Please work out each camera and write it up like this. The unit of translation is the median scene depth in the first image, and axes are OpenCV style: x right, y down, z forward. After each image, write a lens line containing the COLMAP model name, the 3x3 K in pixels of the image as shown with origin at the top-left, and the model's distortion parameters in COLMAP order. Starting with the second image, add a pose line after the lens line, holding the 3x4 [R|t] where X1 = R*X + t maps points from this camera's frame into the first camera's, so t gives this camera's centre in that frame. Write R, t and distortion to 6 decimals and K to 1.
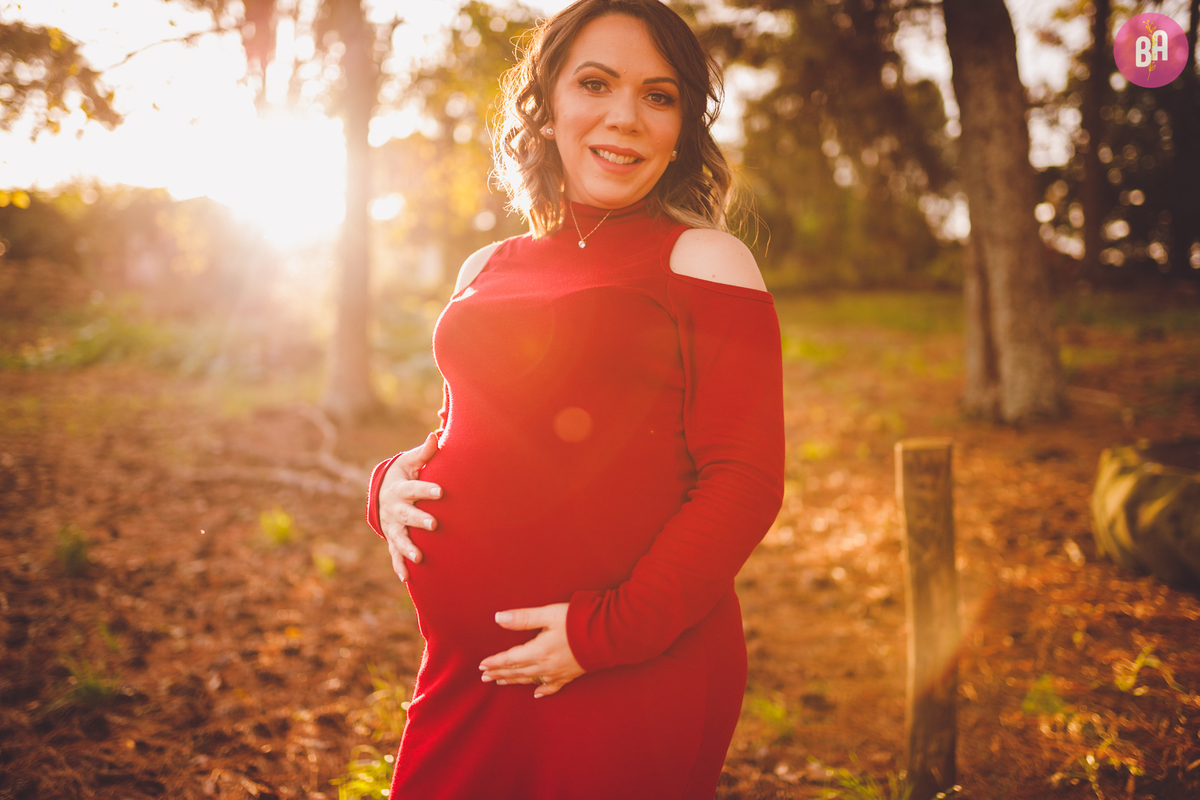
lens RADIAL K [[1176.4, 0, 600.0], [0, 1176.4, 400.0], [0, 0, 1]] dist [-0.012791, 0.023170]
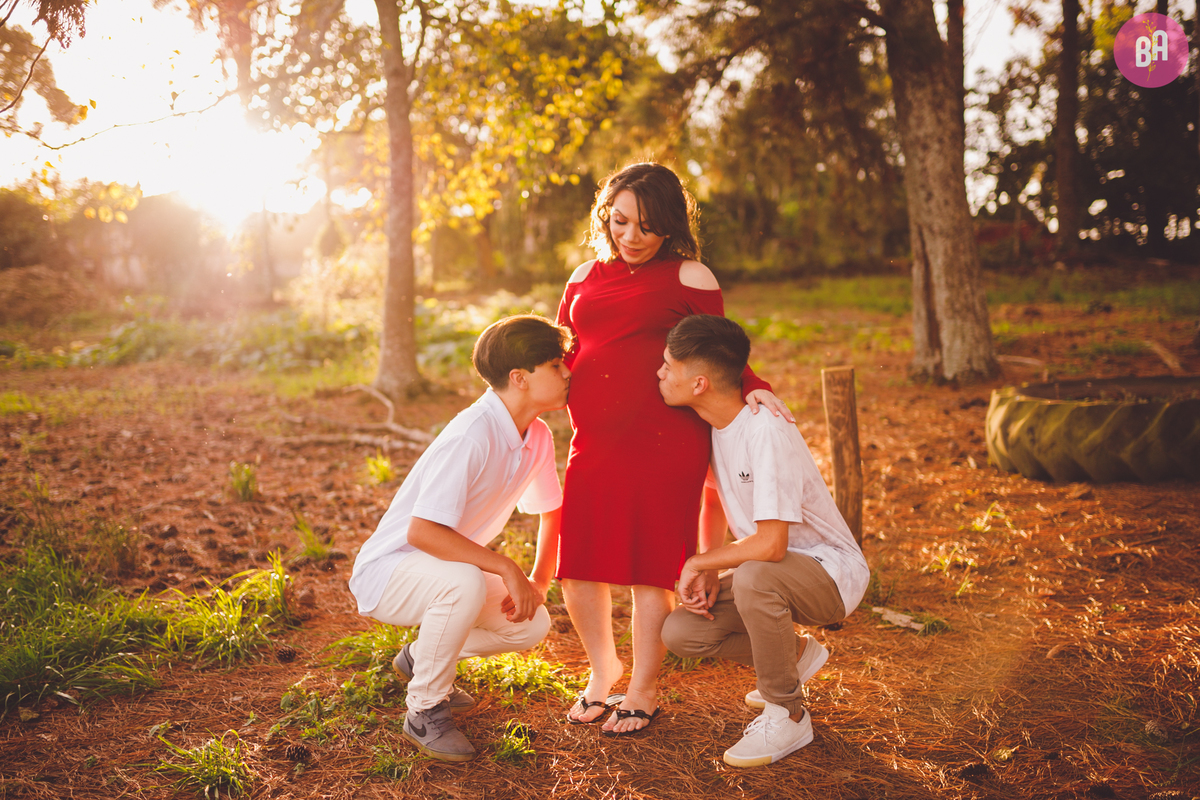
lens RADIAL K [[1262.5, 0, 600.0], [0, 1262.5, 400.0], [0, 0, 1]] dist [-0.007613, 0.004696]
pose [[0.999455, -0.026957, 0.019038, -0.062766], [0.026906, 0.999634, 0.002909, 0.039976], [-0.019110, -0.002395, 0.999815, -0.490619]]
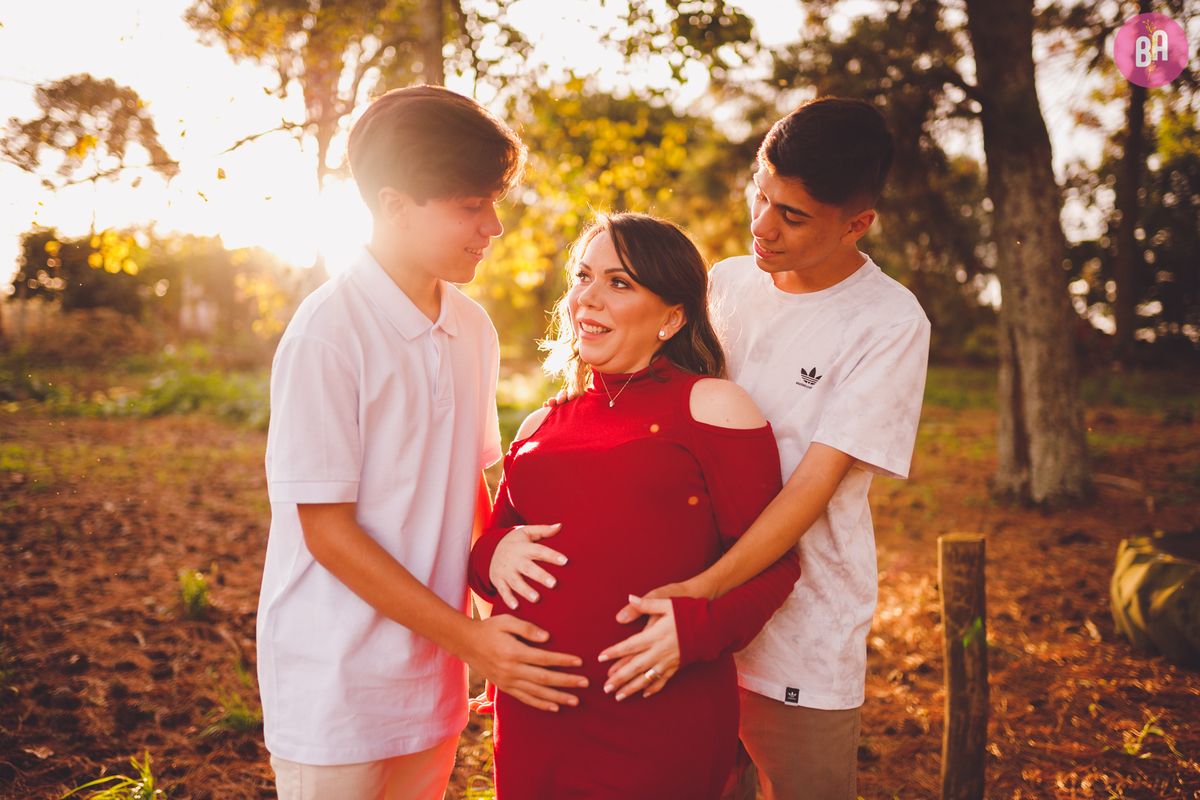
lens RADIAL K [[1176.4, 0, 600.0], [0, 1176.4, 400.0], [0, 0, 1]] dist [-0.012791, 0.023170]
pose [[0.999130, 0.033129, -0.025340, -0.040282], [-0.034269, 0.998354, -0.045990, -0.020925], [0.023775, 0.046818, 0.998620, -0.128361]]
